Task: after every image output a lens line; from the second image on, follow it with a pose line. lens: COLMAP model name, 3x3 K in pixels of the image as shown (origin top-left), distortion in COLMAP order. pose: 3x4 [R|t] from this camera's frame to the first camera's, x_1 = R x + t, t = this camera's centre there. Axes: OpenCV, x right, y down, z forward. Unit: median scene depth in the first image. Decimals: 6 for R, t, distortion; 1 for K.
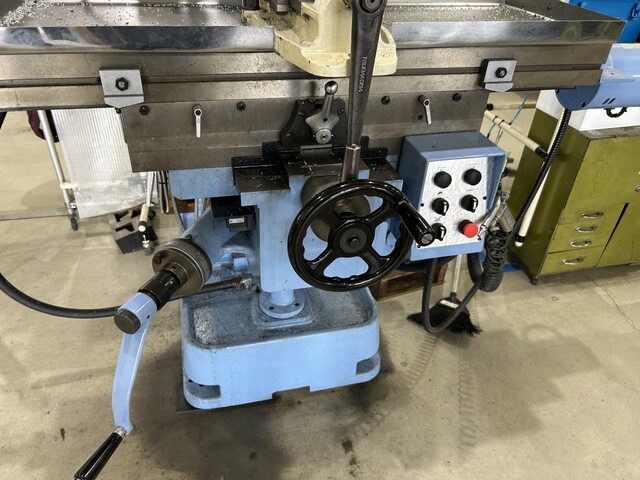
lens RADIAL K [[484.2, 0, 315.3], [0, 484.2, 242.7], [0, 0, 1]] dist [0.012798, -0.001091]
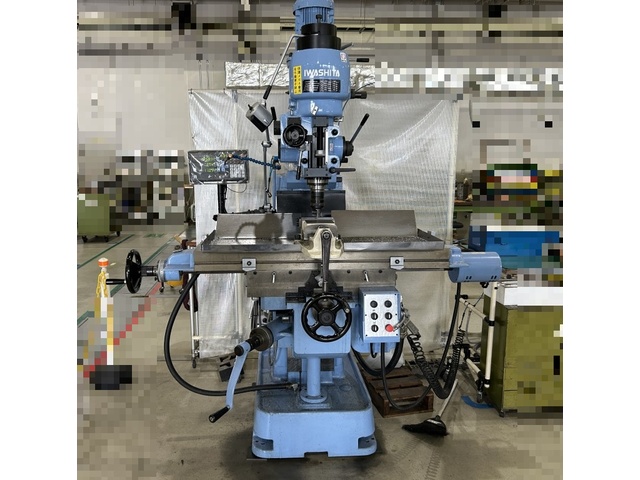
lens RADIAL K [[484.2, 0, 315.3], [0, 484.2, 242.7], [0, 0, 1]] dist [0.012798, -0.001091]
pose [[0.986910, -0.011542, -0.160861, 0.216594], [-0.059106, 0.902151, -0.427353, 0.367238], [0.150054, 0.431267, 0.889659, -0.741025]]
